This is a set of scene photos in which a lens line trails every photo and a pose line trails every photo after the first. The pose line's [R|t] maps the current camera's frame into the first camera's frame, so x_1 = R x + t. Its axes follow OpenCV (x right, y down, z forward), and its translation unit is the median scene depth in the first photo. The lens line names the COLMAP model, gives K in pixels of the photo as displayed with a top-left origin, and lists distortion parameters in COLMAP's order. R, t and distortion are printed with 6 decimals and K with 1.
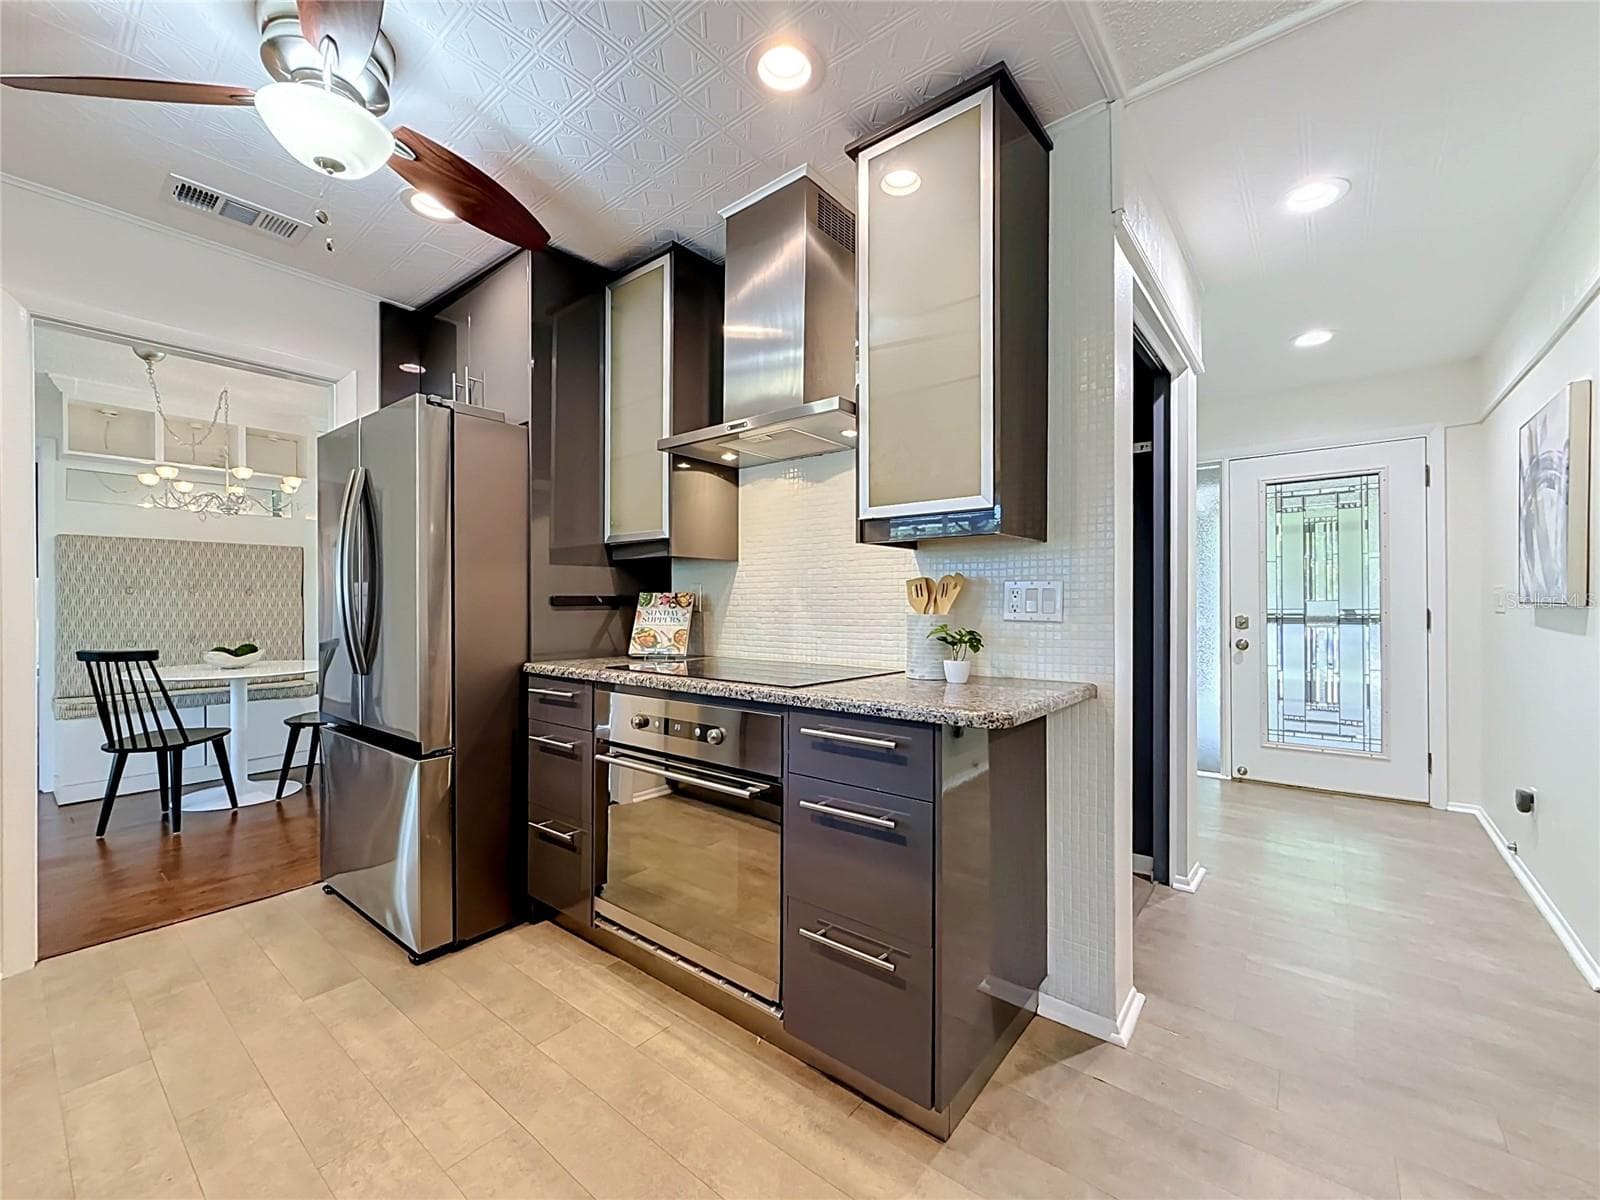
lens RADIAL K [[651.5, 0, 800.0], [0, 651.5, 600.0], [0, 0, 1]] dist [0.000167, -0.000081]
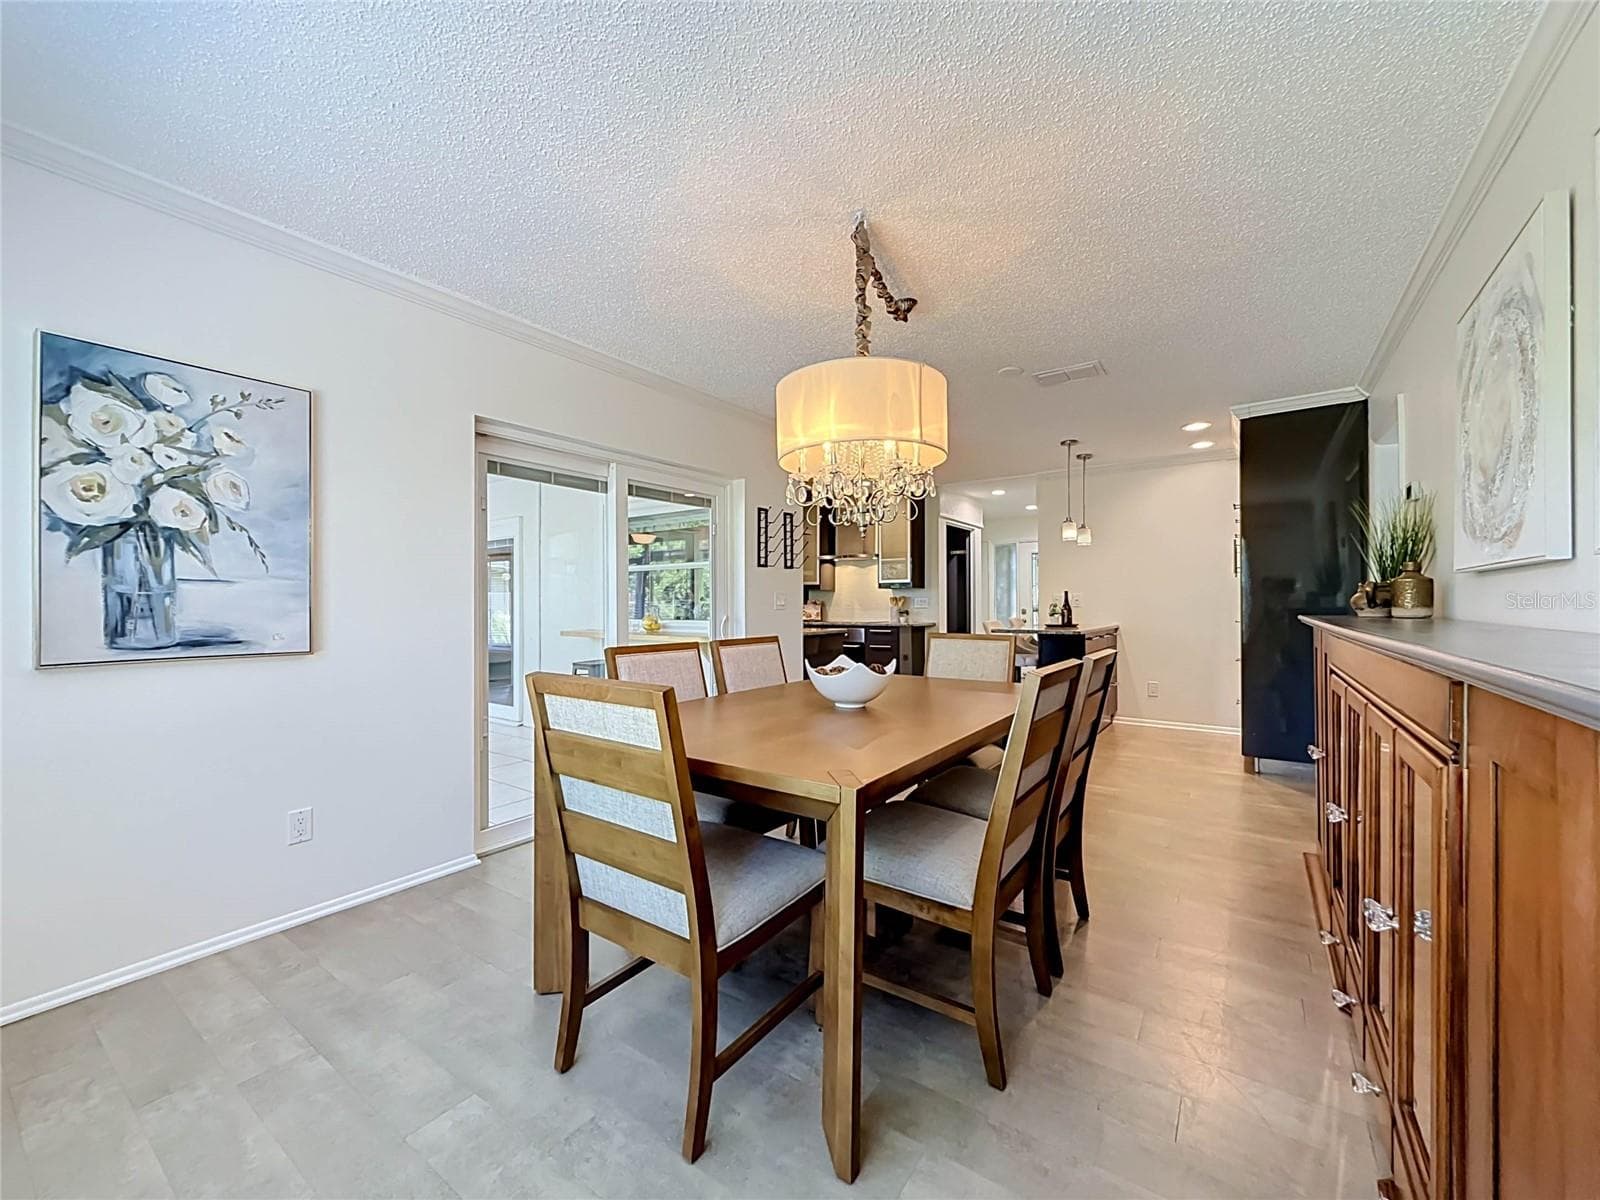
lens RADIAL K [[651.5, 0, 800.0], [0, 651.5, 600.0], [0, 0, 1]] dist [0.000167, -0.000081]
pose [[0.998153, -0.002201, 0.060708, -0.503582], [0.002237, 0.999997, -0.000532, -0.013065], [-0.060707, 0.000667, 0.998155, -2.346424]]
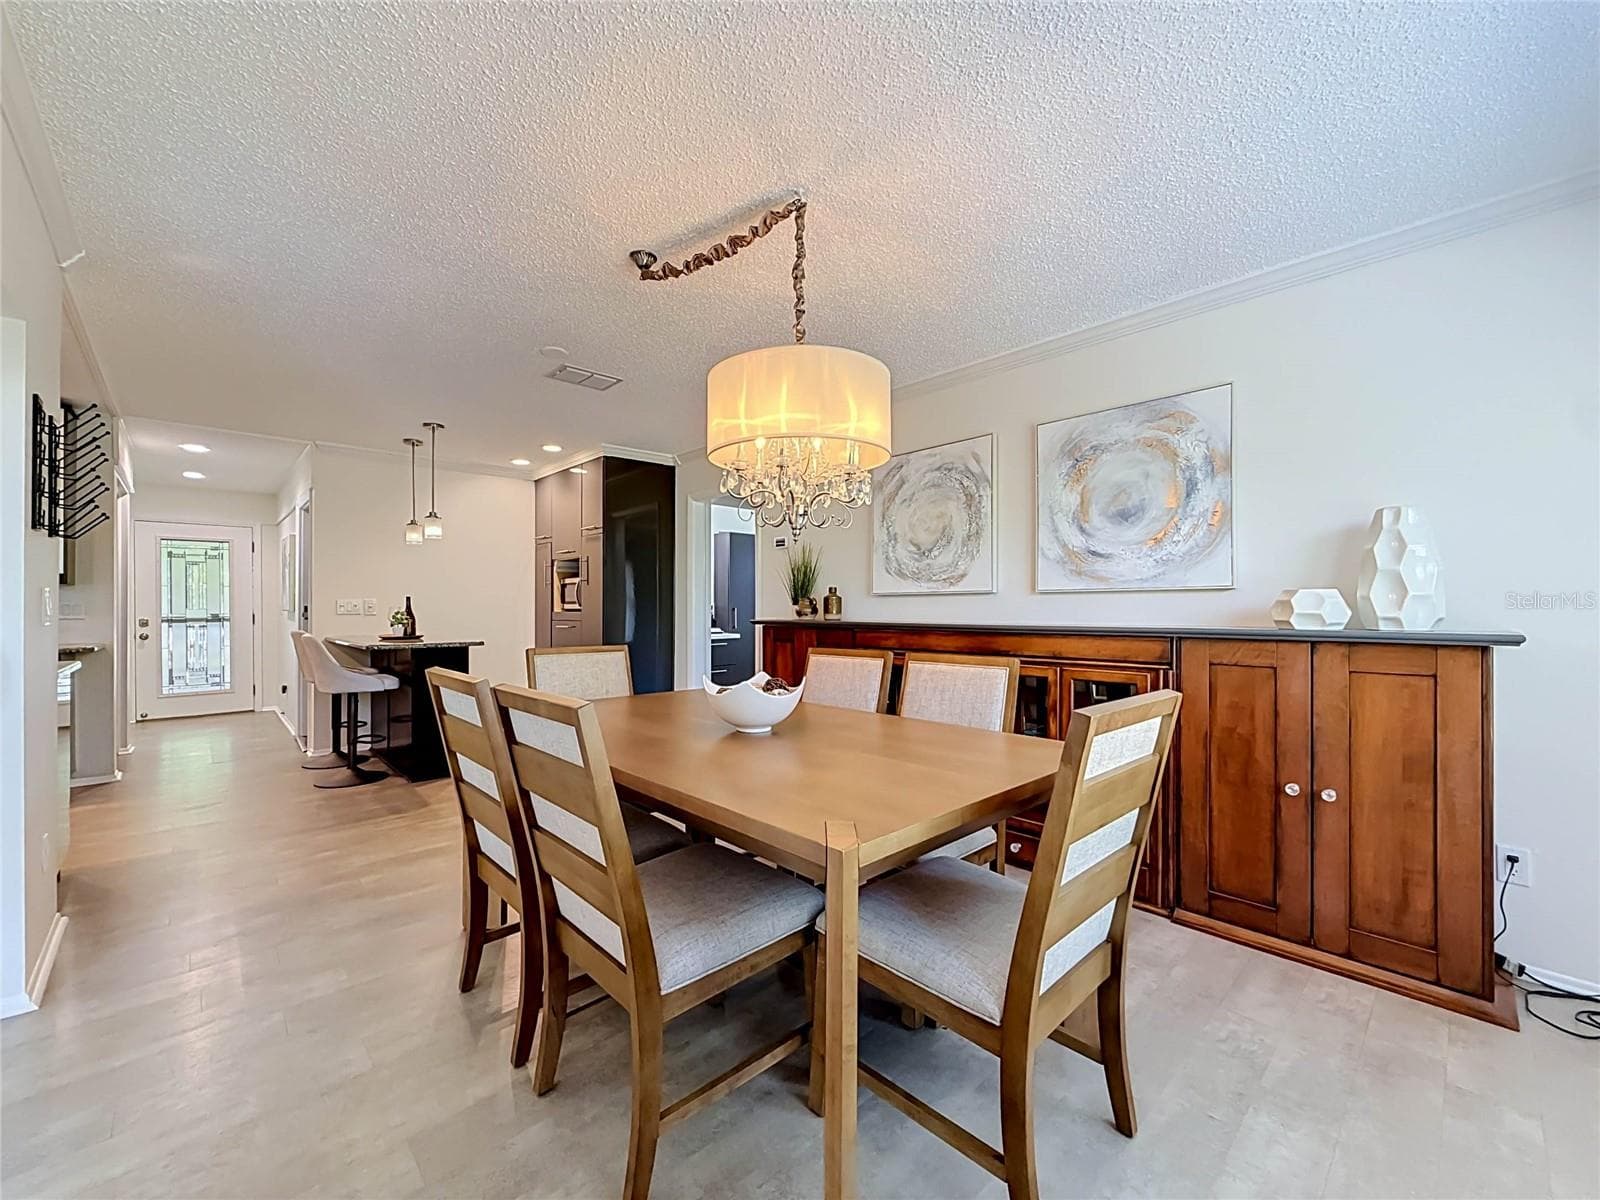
lens RADIAL K [[642.1, 0, 799.2], [0, 642.1, 604.7], [0, 0, 1]] dist [-0.000564, -0.000312]
pose [[0.136711, 0.002159, 0.990609, -1.217130], [-0.001352, 0.999997, -0.001993, -0.016505], [-0.990610, -0.001067, 0.136714, -1.488774]]
